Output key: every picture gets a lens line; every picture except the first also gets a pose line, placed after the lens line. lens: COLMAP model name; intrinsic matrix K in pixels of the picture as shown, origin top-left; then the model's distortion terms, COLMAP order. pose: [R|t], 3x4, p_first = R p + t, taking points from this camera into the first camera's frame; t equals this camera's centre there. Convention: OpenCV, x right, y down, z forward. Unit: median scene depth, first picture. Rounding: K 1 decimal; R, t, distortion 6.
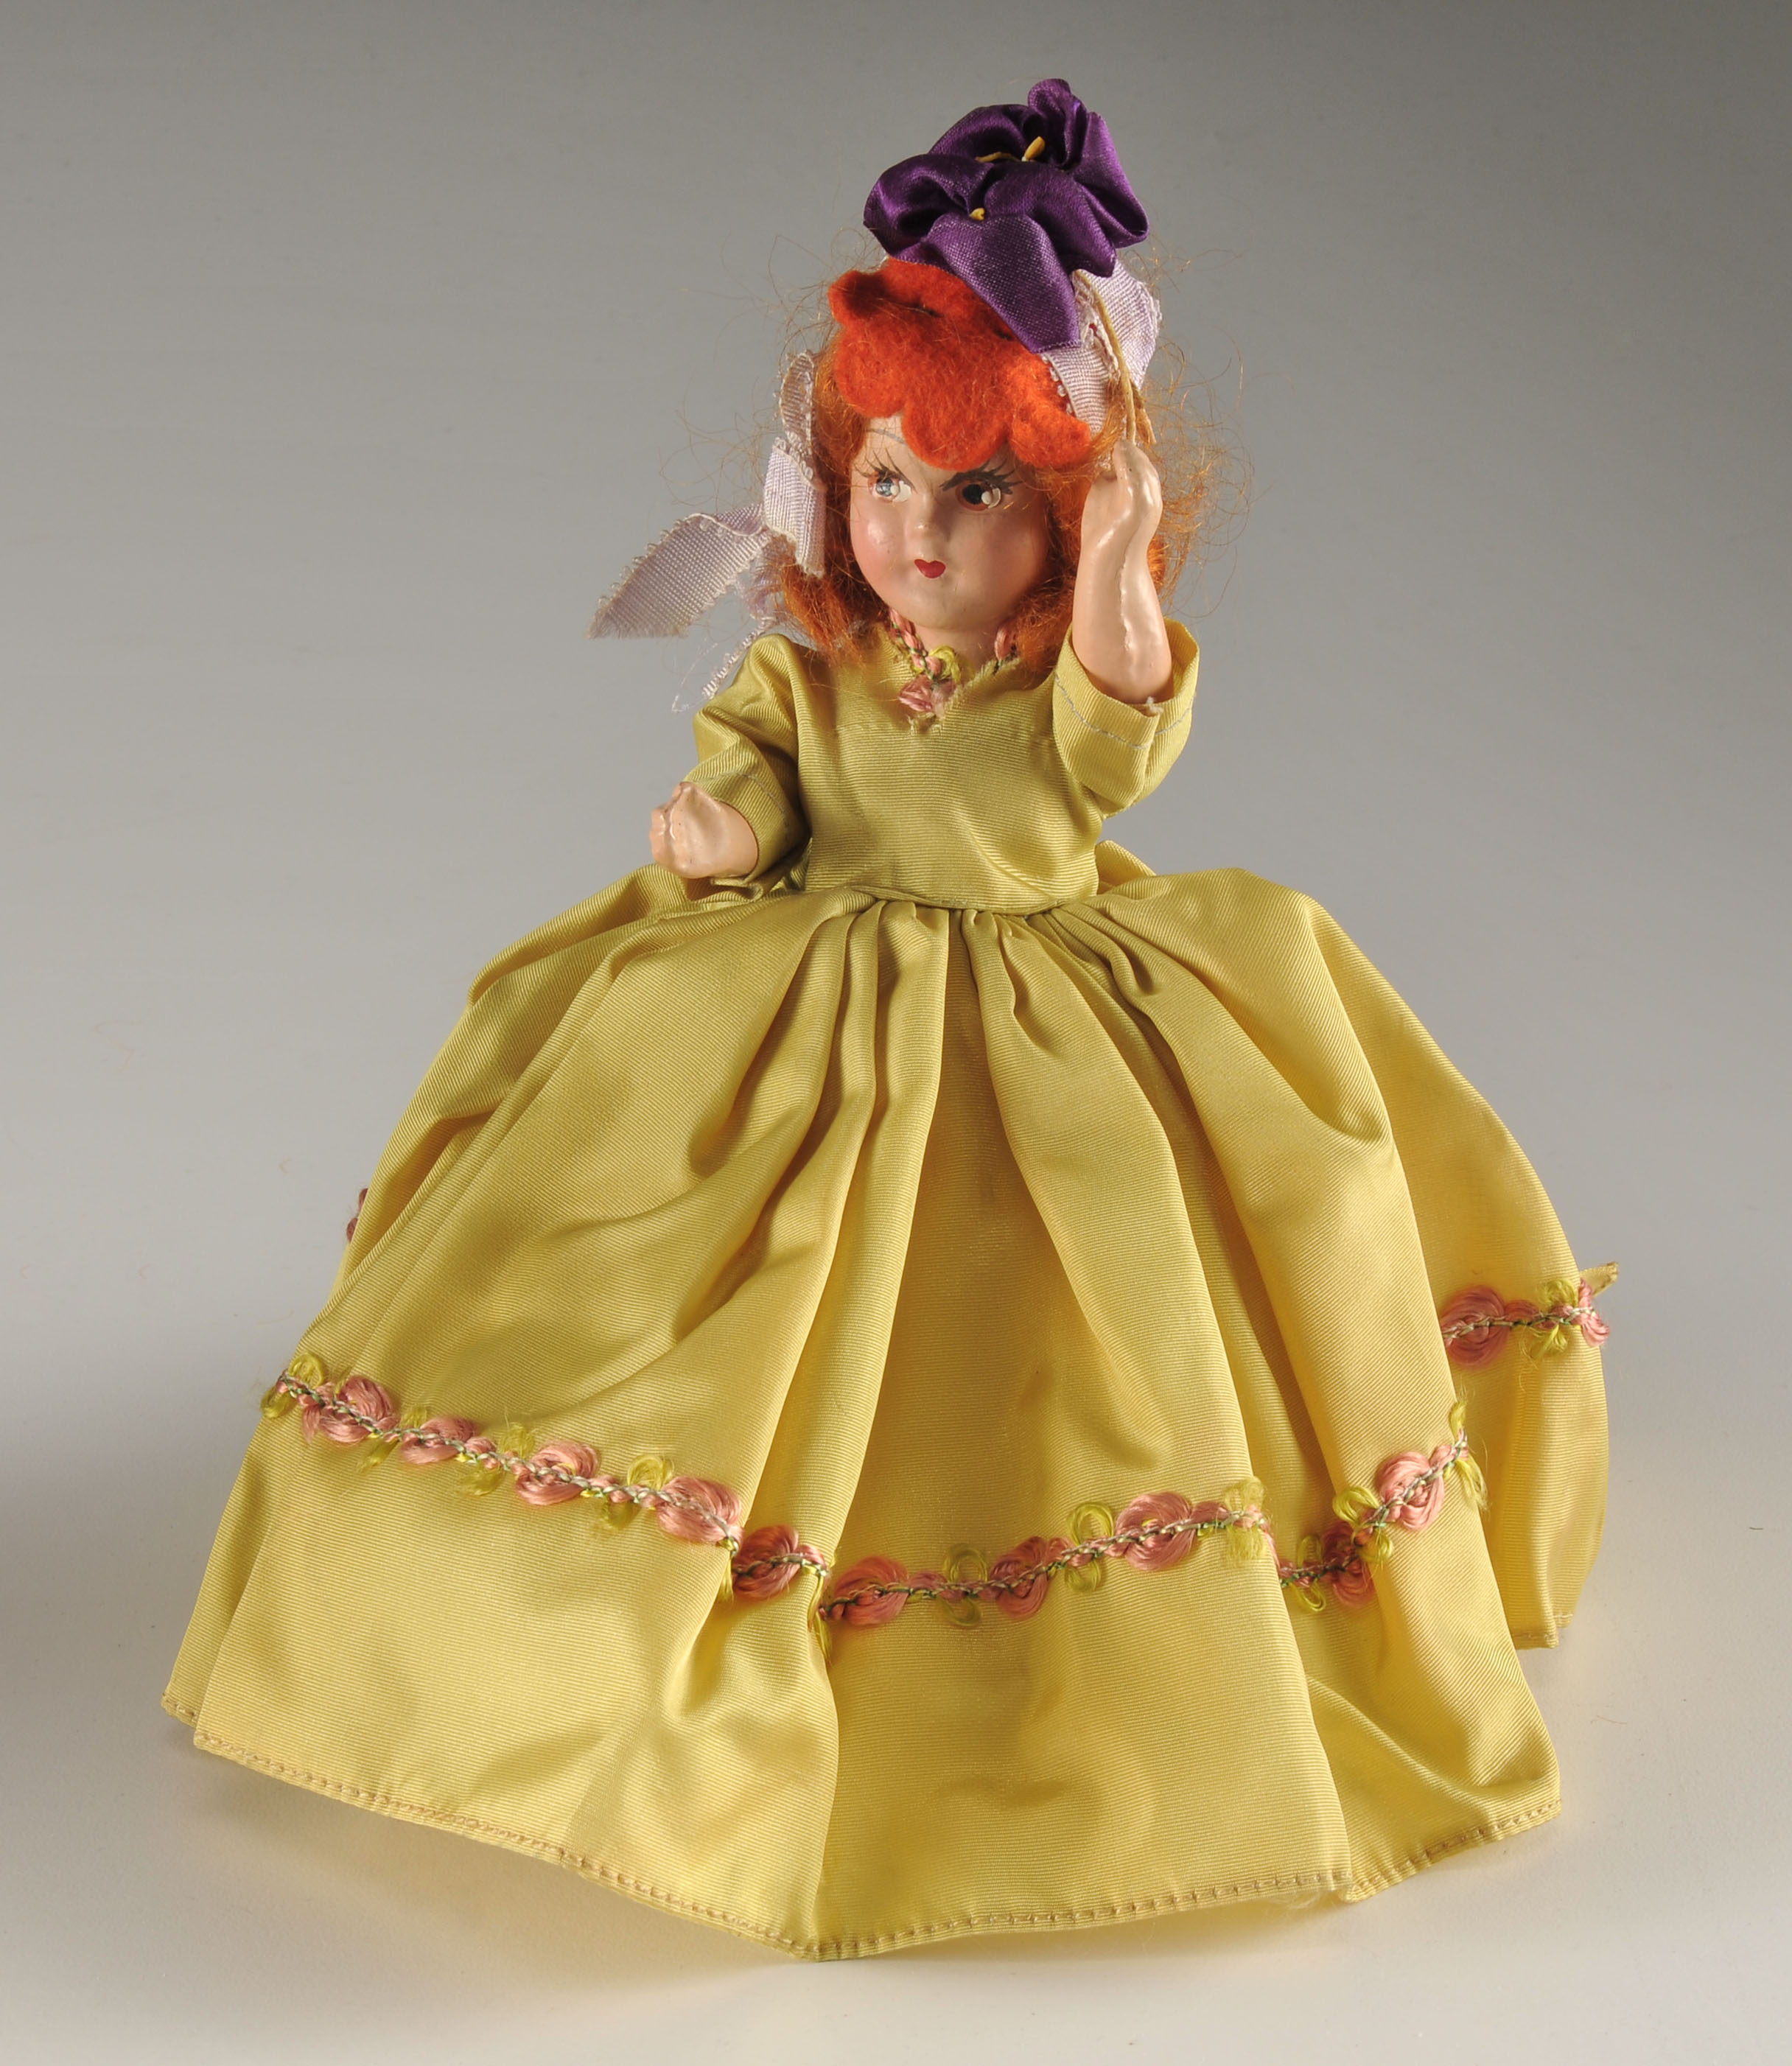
lens RADIAL K [[4223.5, 0, 1021.5], [0, 4223.5, 1030.8], [0, 0, 1]] dist [-0.116649, -0.136928]
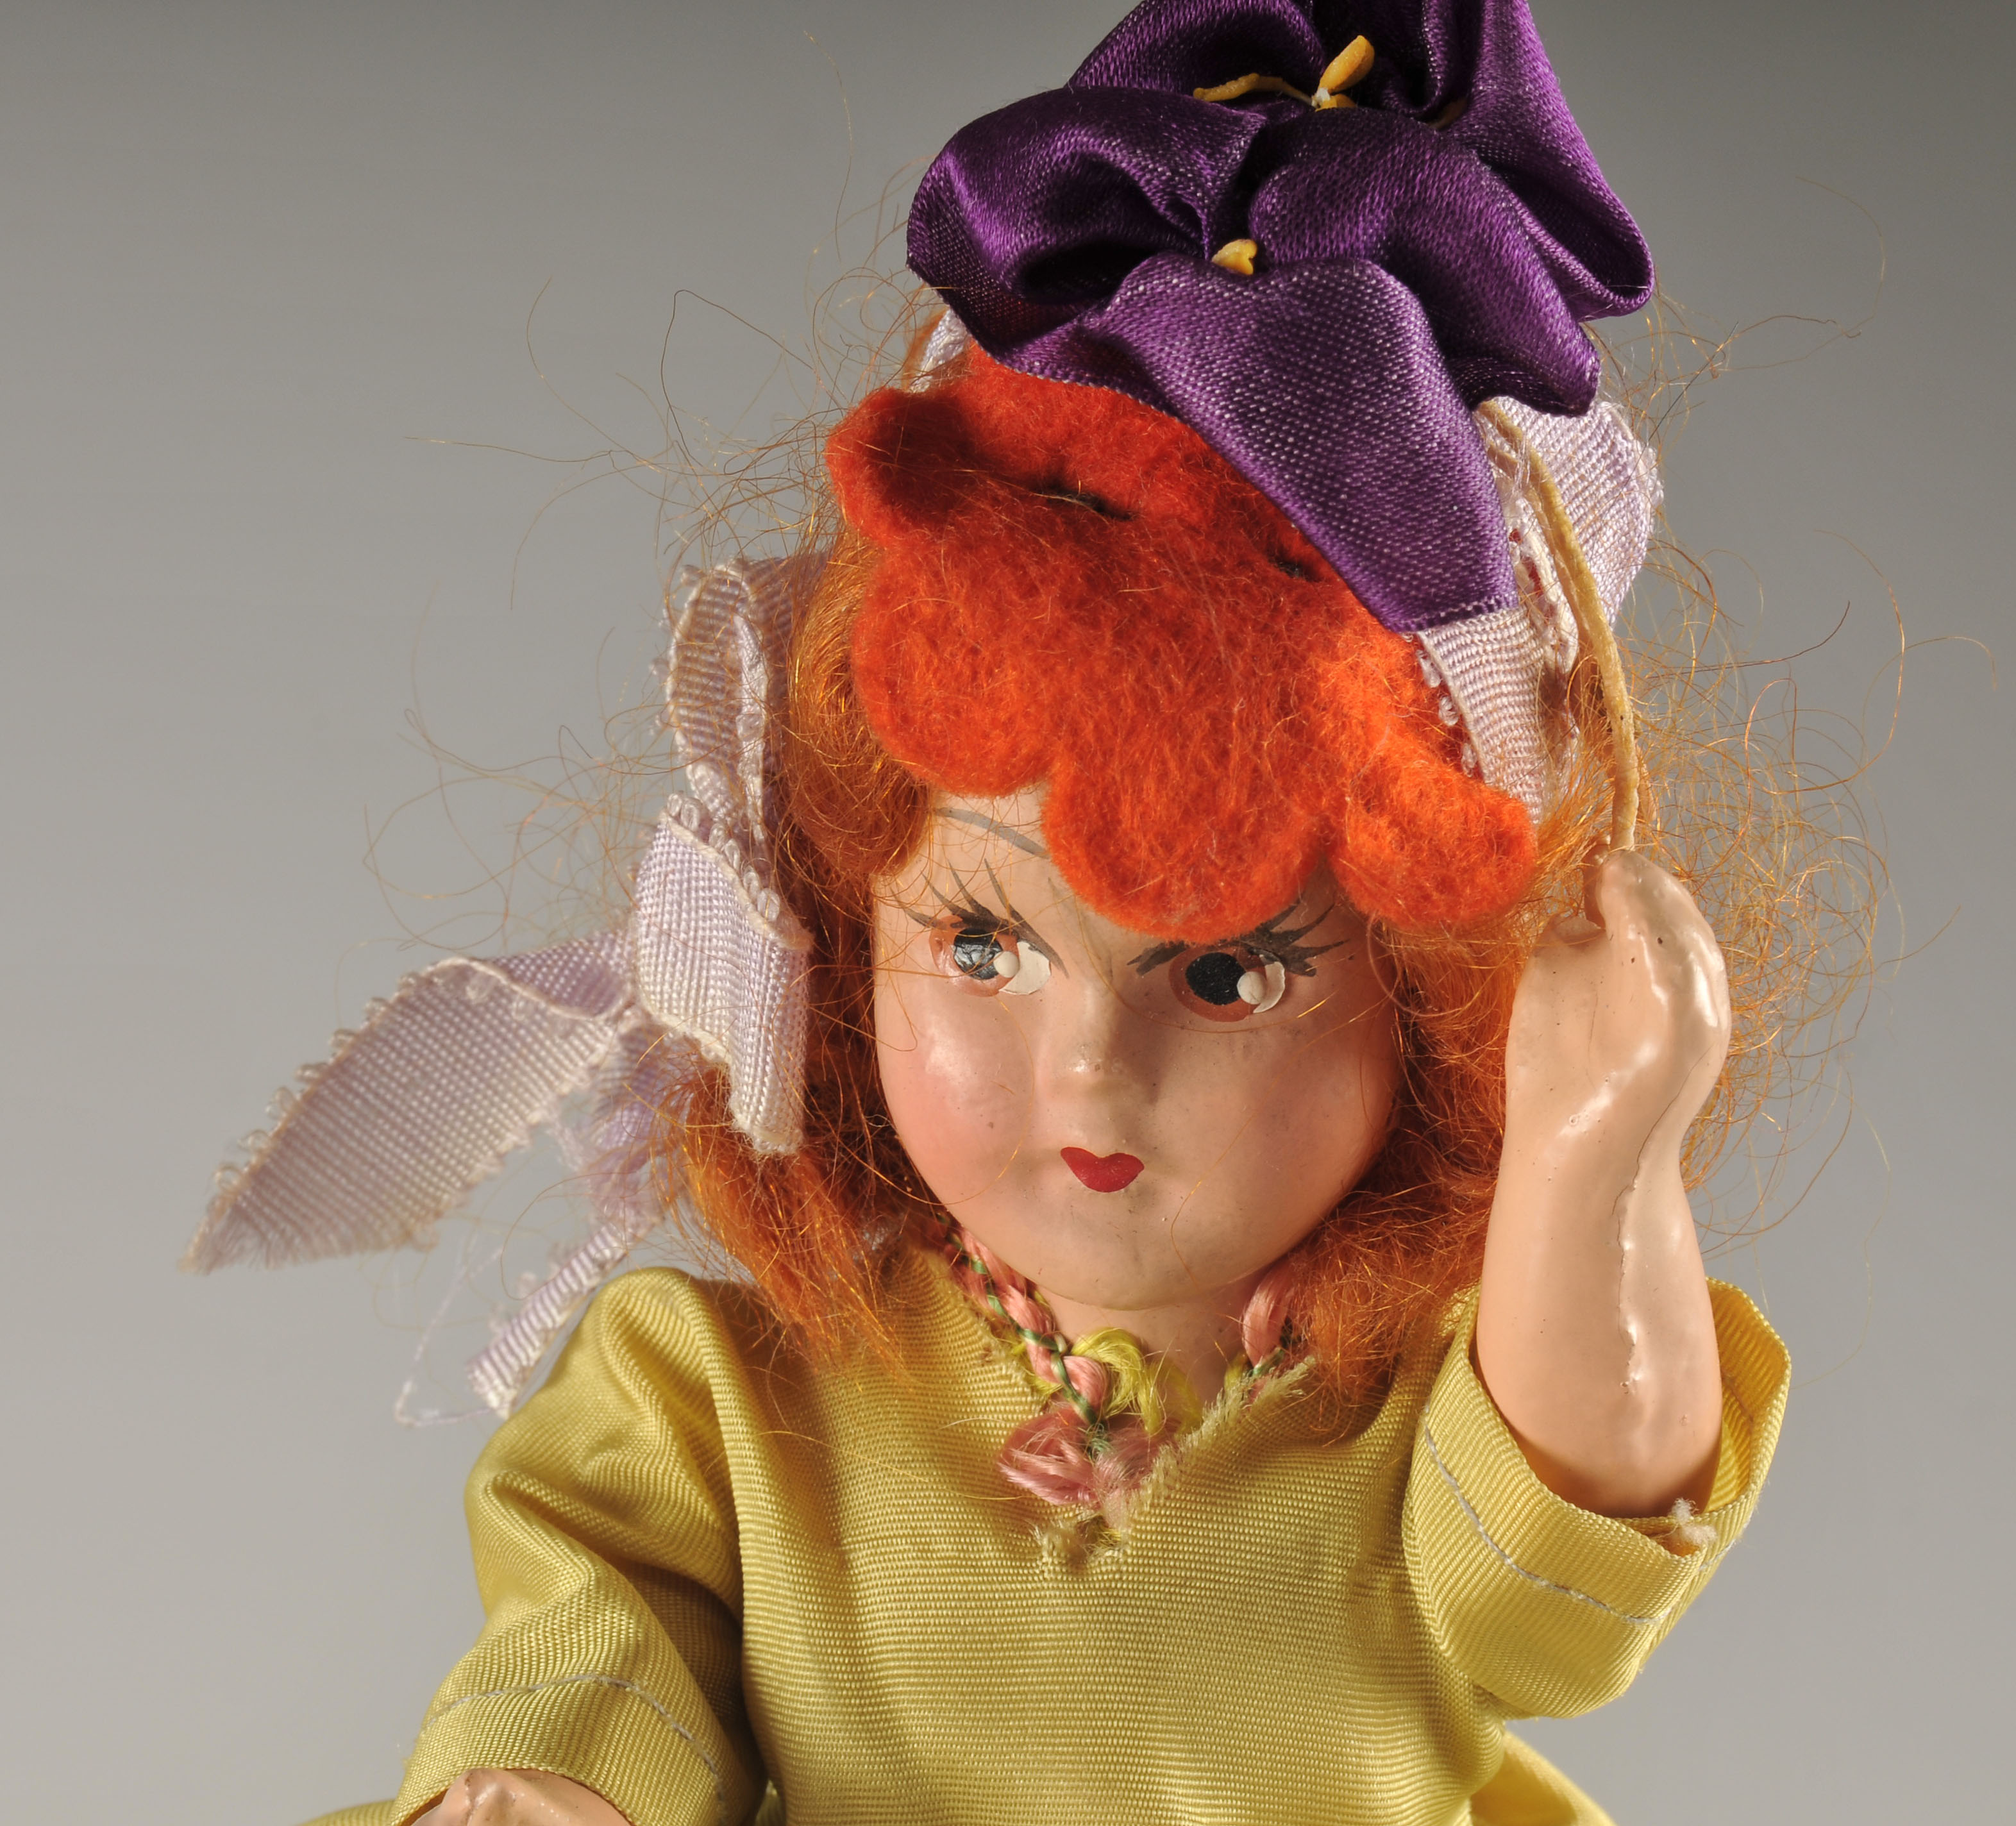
lens RADIAL K [[5615.1, 0, 1008.0], [0, 5615.1, 913.0], [0, 0, 1]] dist [-0.062681, -0.337229]
pose [[0.997555, -0.016312, 0.067955, -0.064885], [0.016982, 0.999812, -0.009304, -0.129000], [-0.067790, 0.010435, 0.997645, 0.492762]]
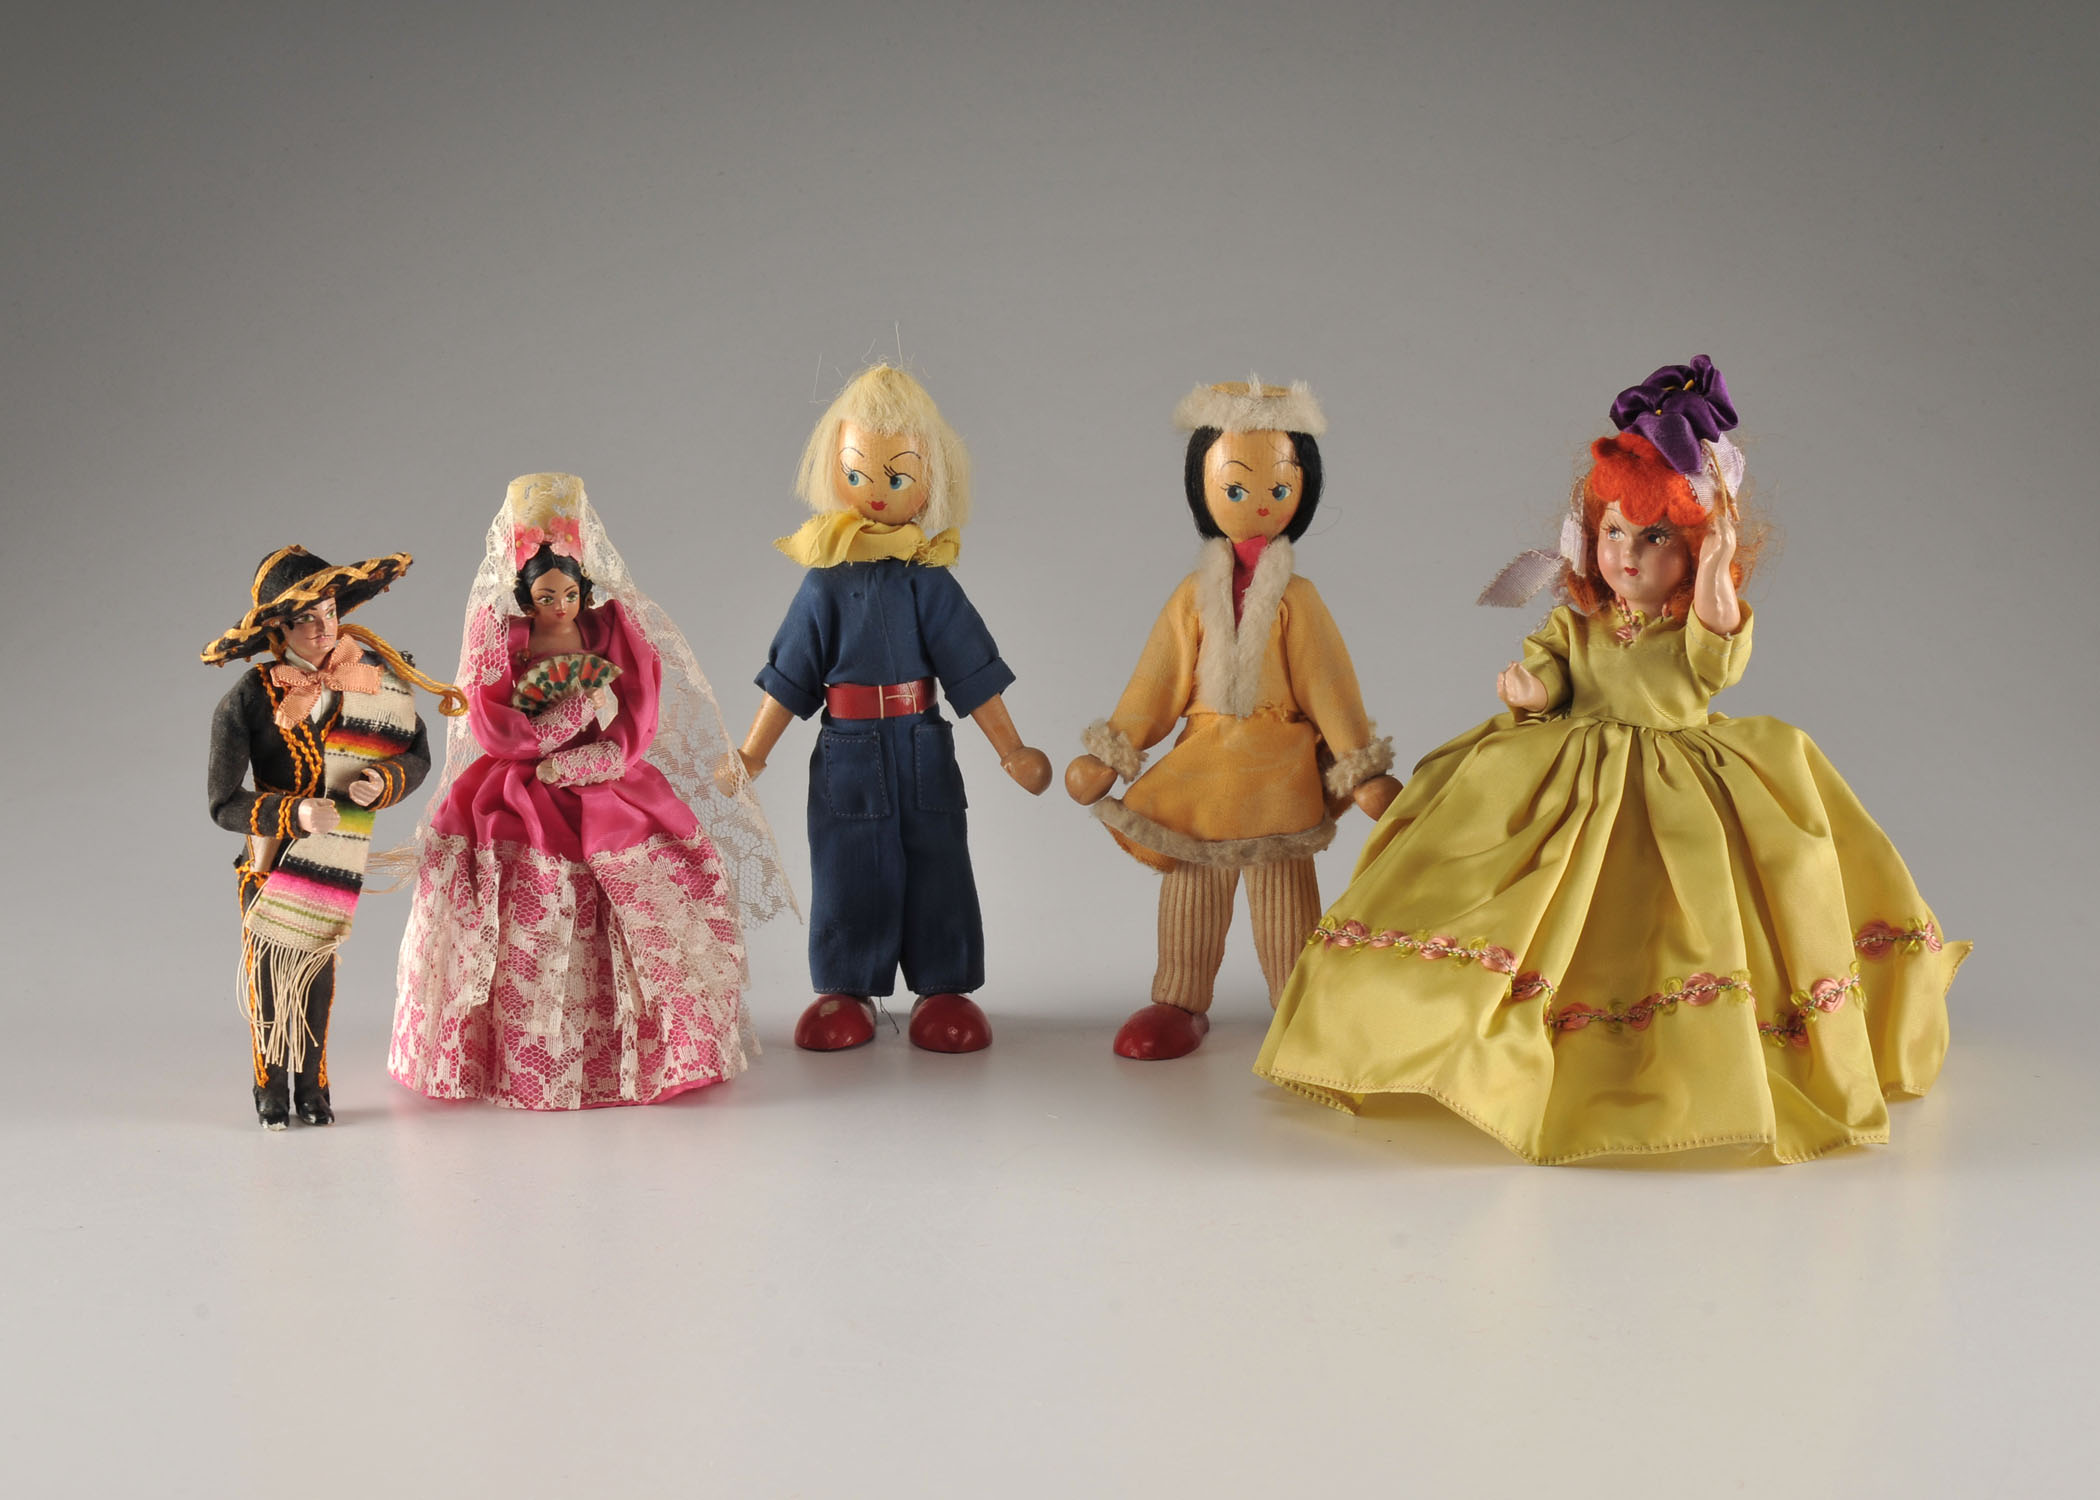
lens RADIAL K [[4043.7, 0, 1050.0], [0, 4043.7, 750.0], [0, 0, 1]] dist [-0.122412, 0.092157]
pose [[0.974462, 0.042430, -0.220508, 0.151456], [-0.069508, 0.990752, -0.116532, 0.250347], [0.213524, 0.128883, 0.968399, -1.097110]]
